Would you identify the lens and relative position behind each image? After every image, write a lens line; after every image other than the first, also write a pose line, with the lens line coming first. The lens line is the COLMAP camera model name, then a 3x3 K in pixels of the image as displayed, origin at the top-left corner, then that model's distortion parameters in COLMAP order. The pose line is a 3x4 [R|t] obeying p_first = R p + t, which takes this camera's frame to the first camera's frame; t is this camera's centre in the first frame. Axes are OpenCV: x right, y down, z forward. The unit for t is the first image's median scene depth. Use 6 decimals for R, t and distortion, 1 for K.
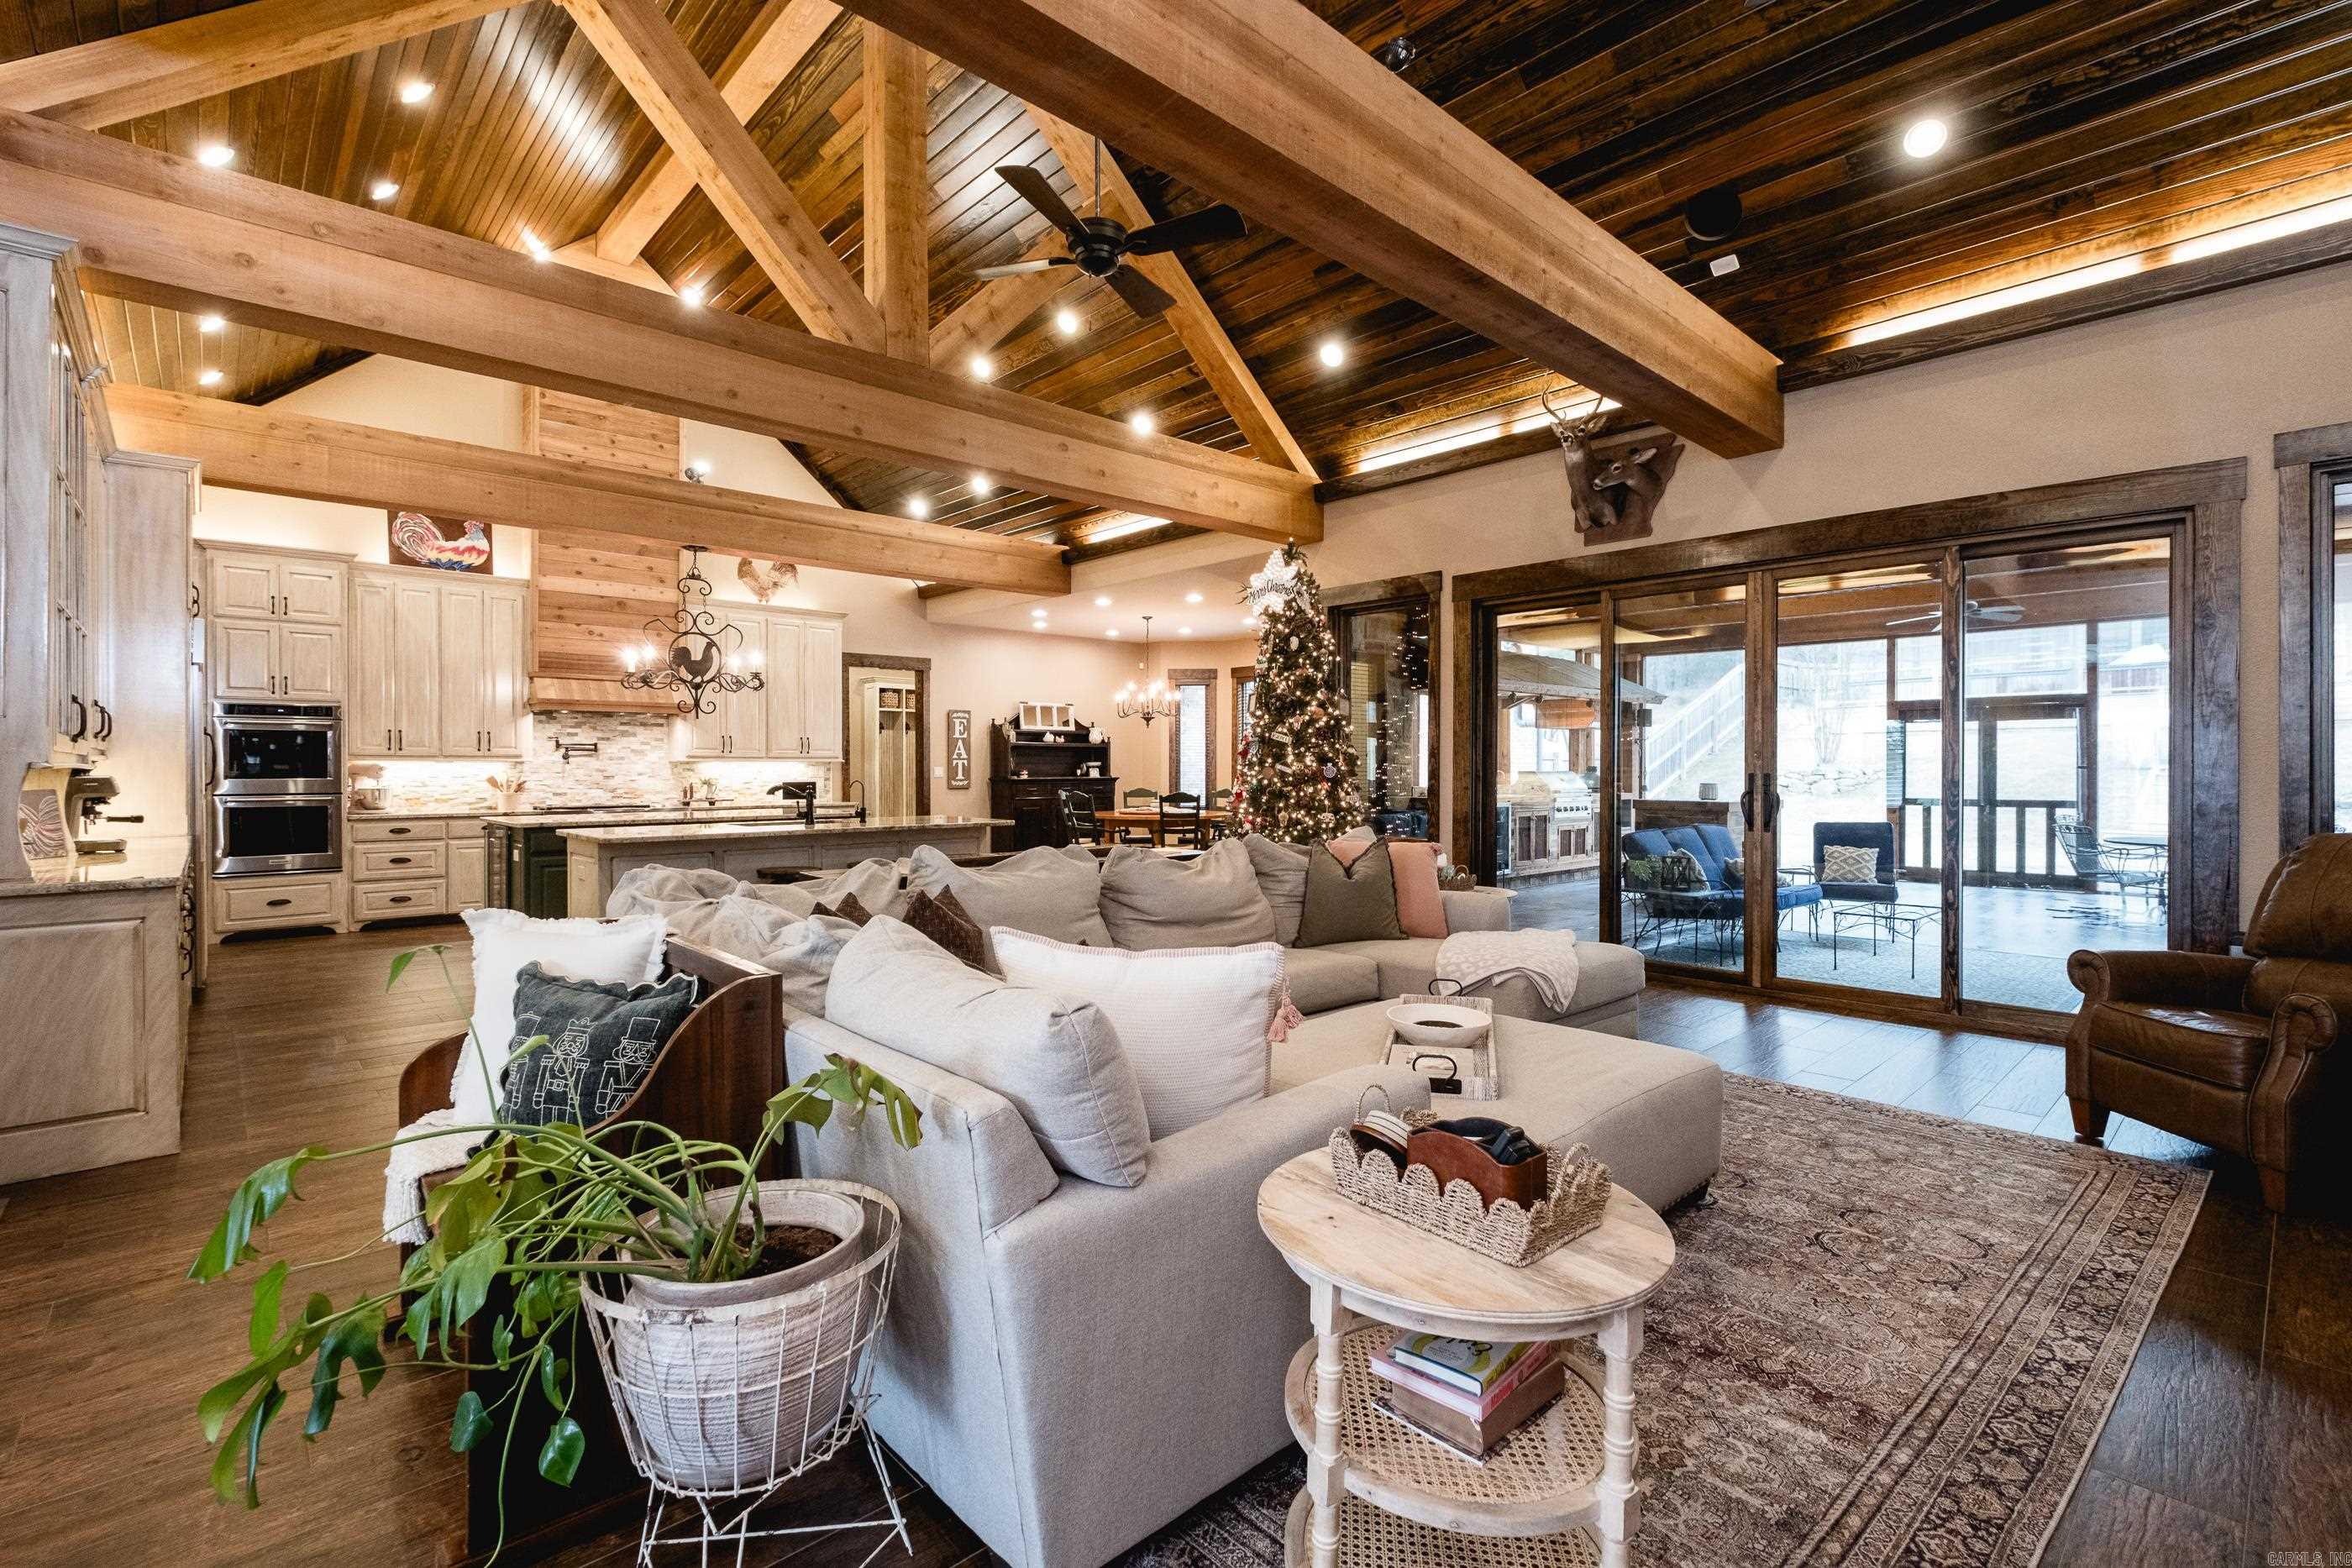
lens RADIAL K [[1059.1, 0, 1181.5], [0, 1059.1, 786.1], [0, 0, 1]] dist [-0.003128, -0.000977]
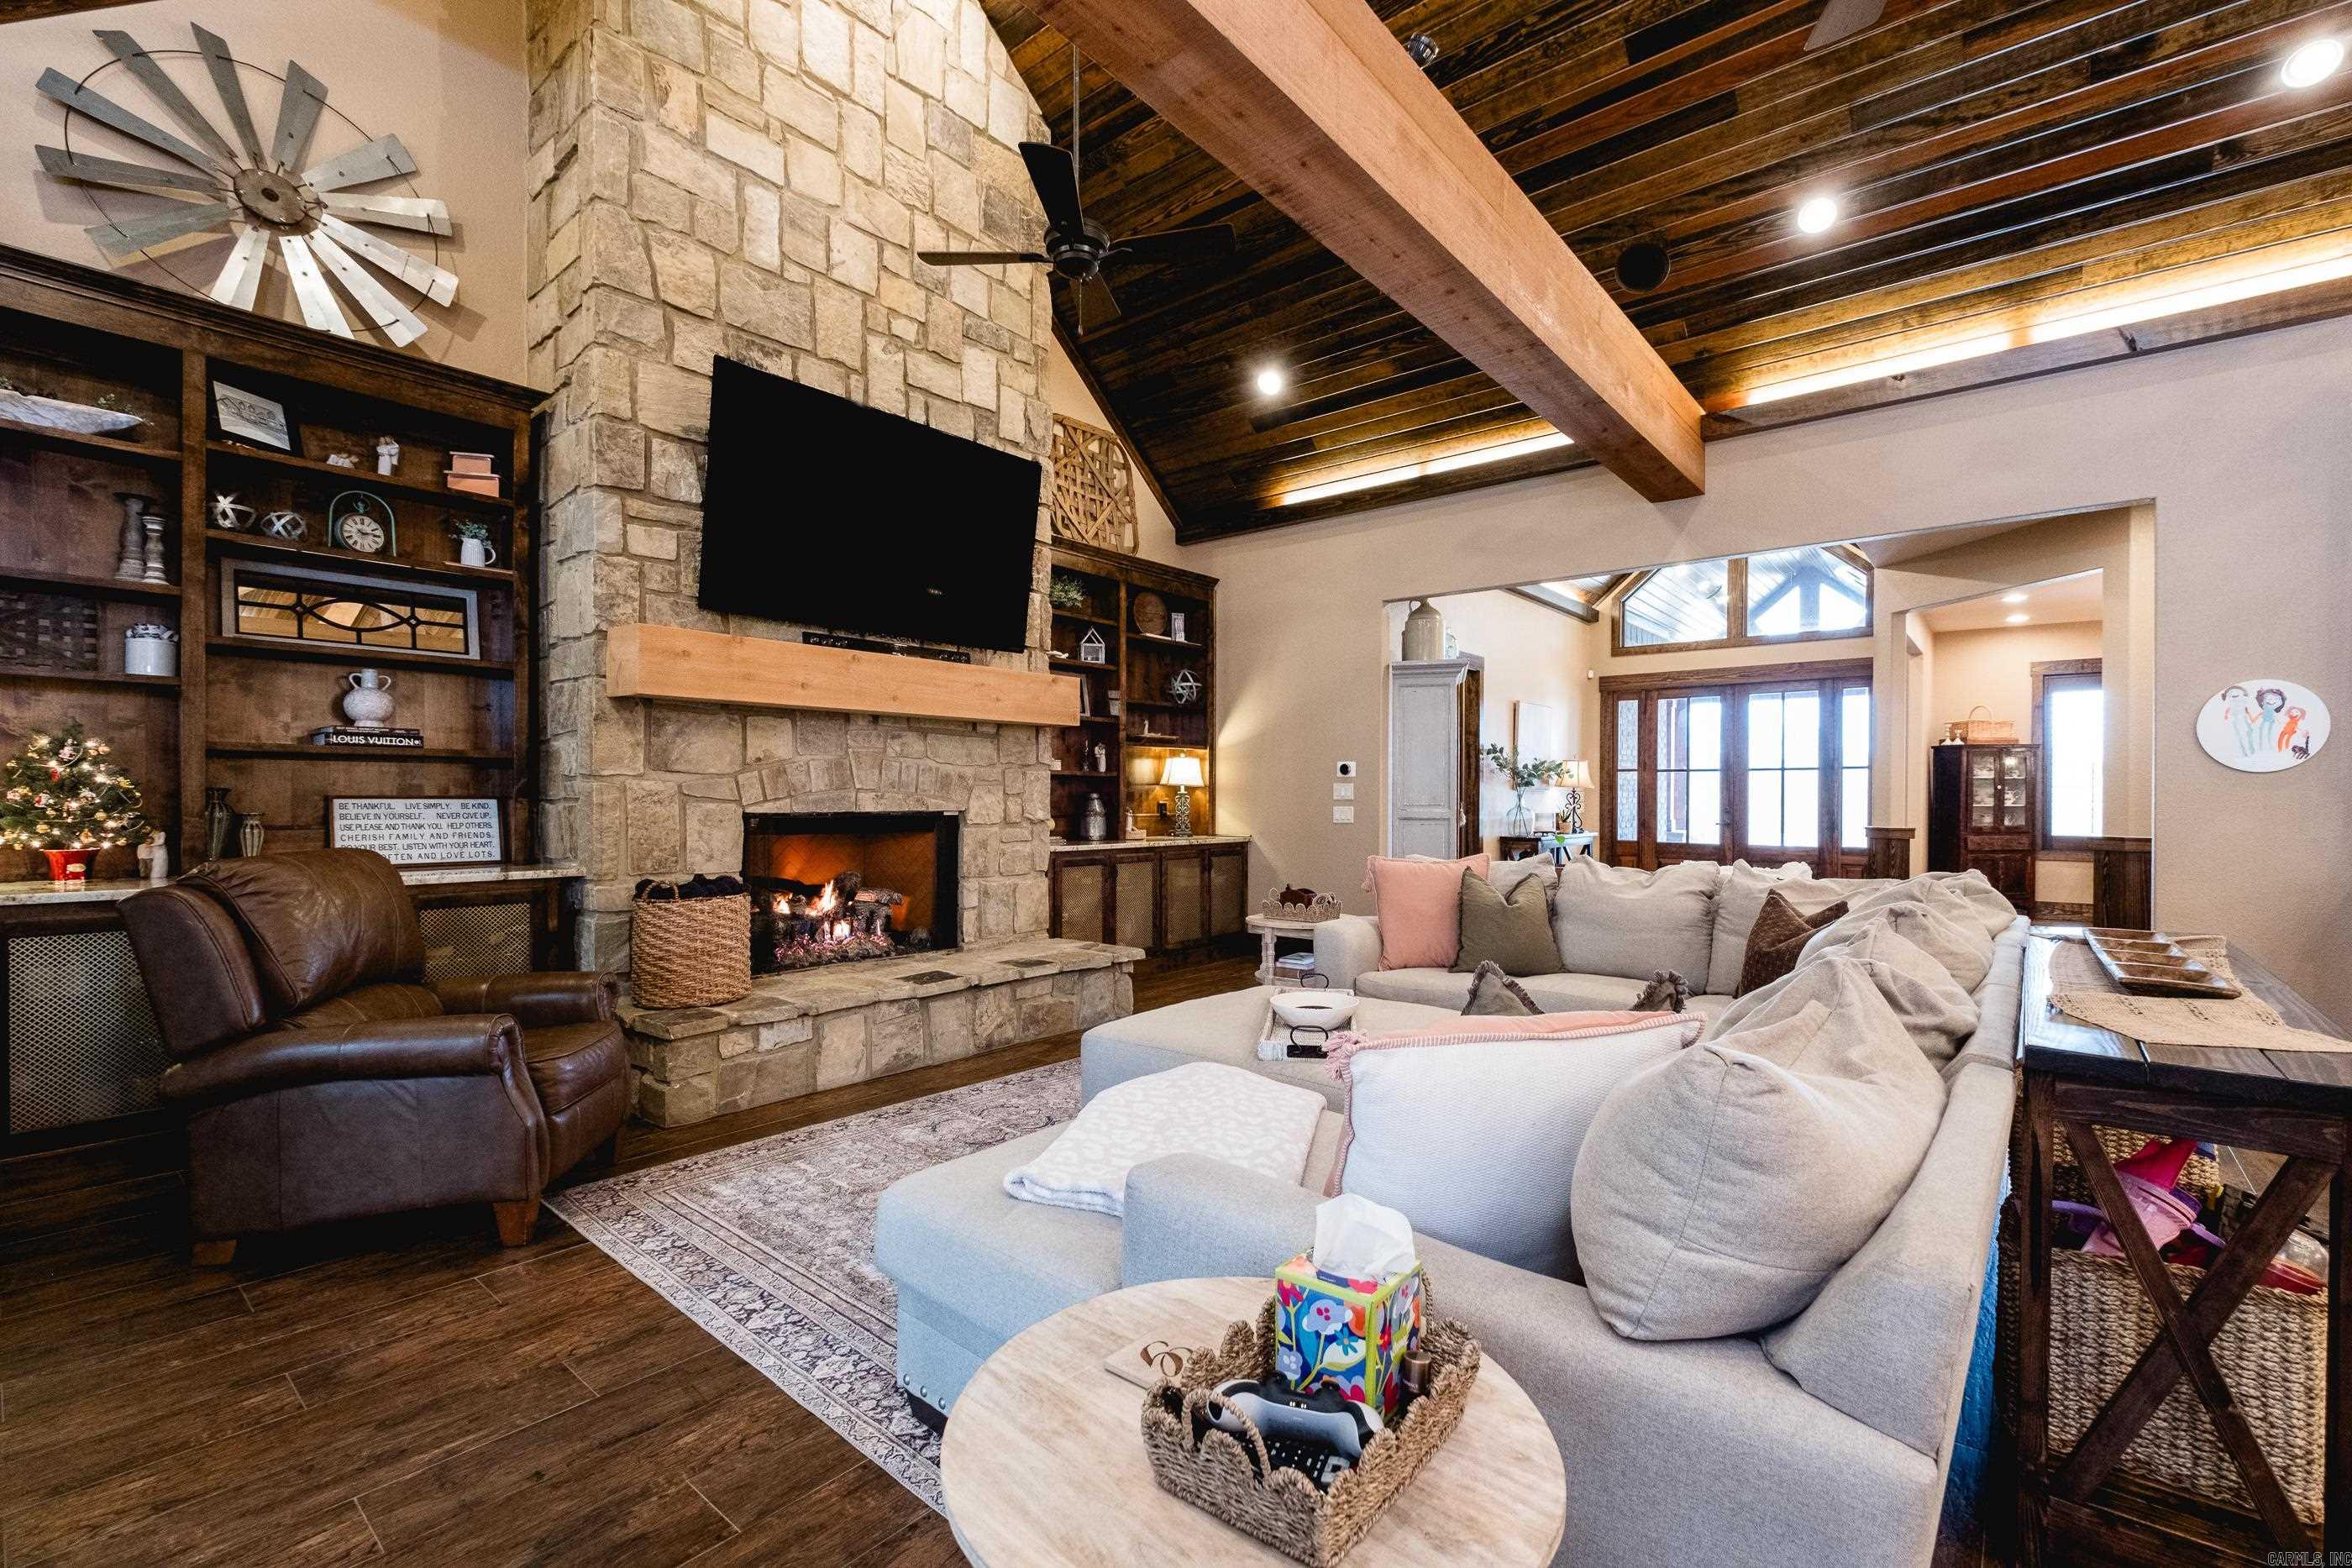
lens RADIAL K [[1034.2, 0, 1176.0], [0, 1034.2, 784.0], [0, 0, 1]] dist [0.052179, -0.034303]
pose [[-0.991940, -0.002928, -0.126675, 0.222183], [-0.002845, 0.999996, -0.000837, -0.005932], [0.126677, -0.000470, -0.991944, 0.866174]]
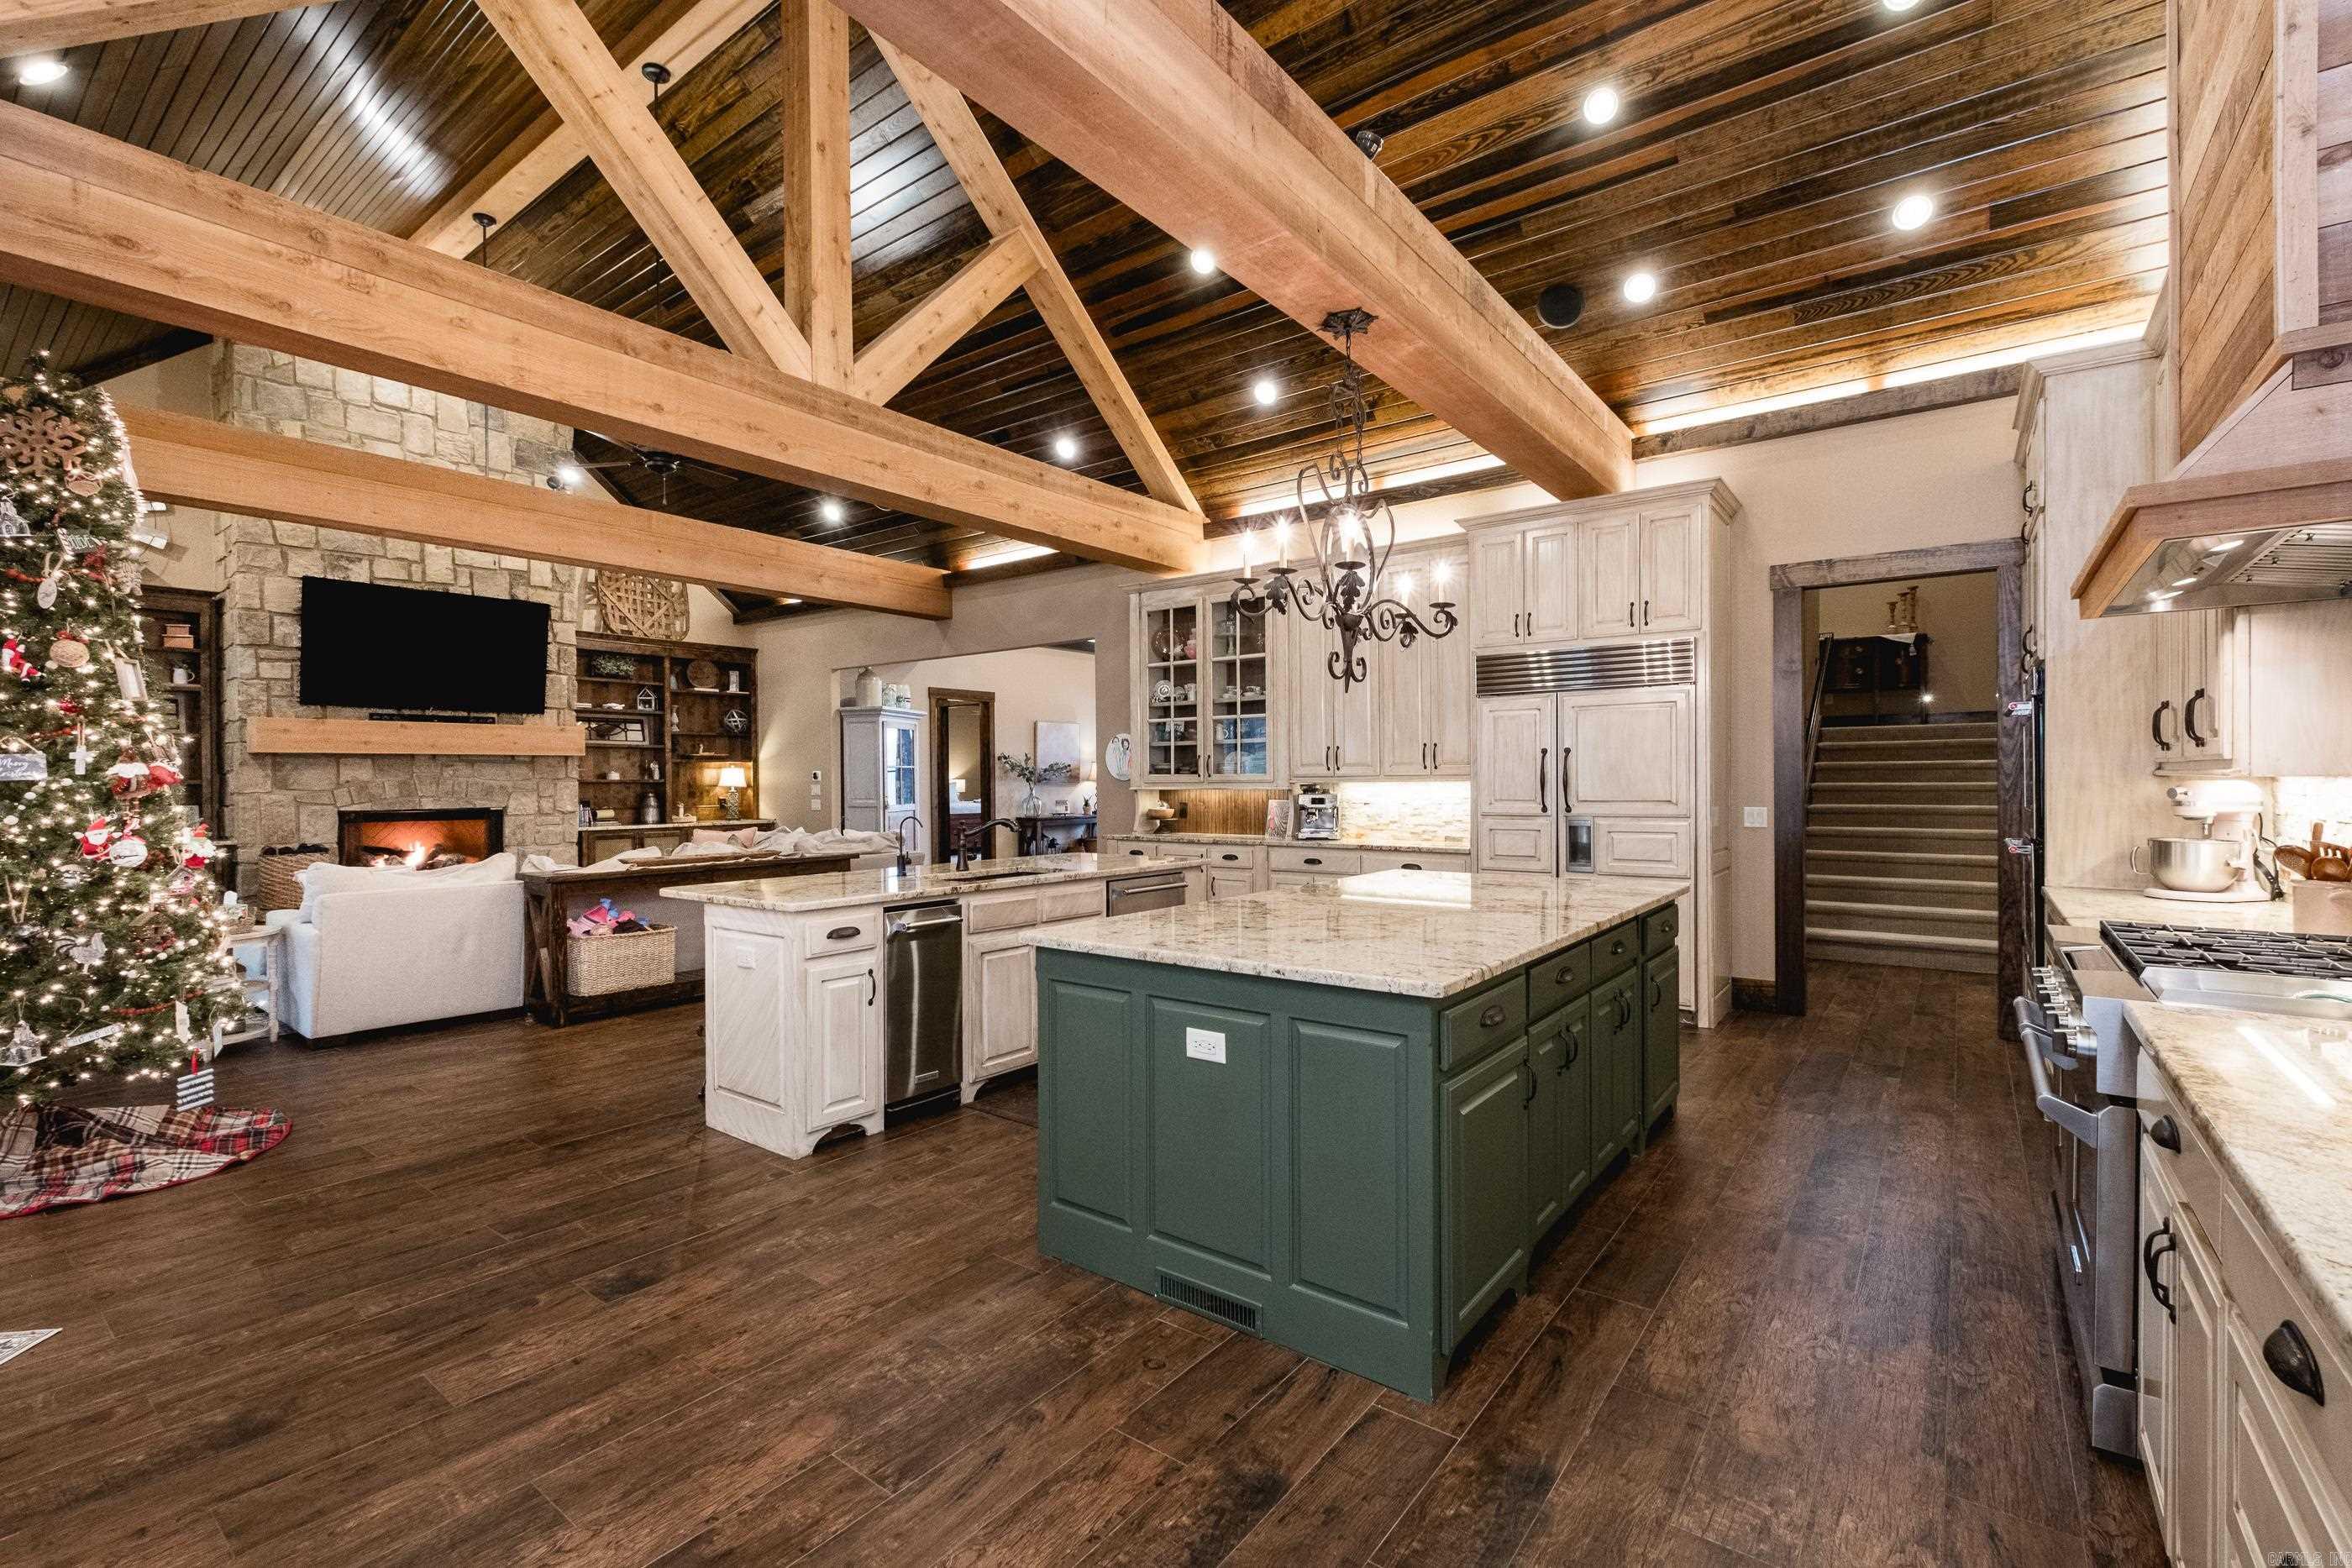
lens RADIAL K [[1034.2, 0, 1176.0], [0, 1034.2, 784.0], [0, 0, 1]] dist [0.052179, -0.034303]
pose [[-0.983754, 0.008669, -0.179310, -0.326480], [0.005619, 0.999831, 0.017512, -0.034456], [0.179432, 0.016220, -0.983637, 1.559817]]
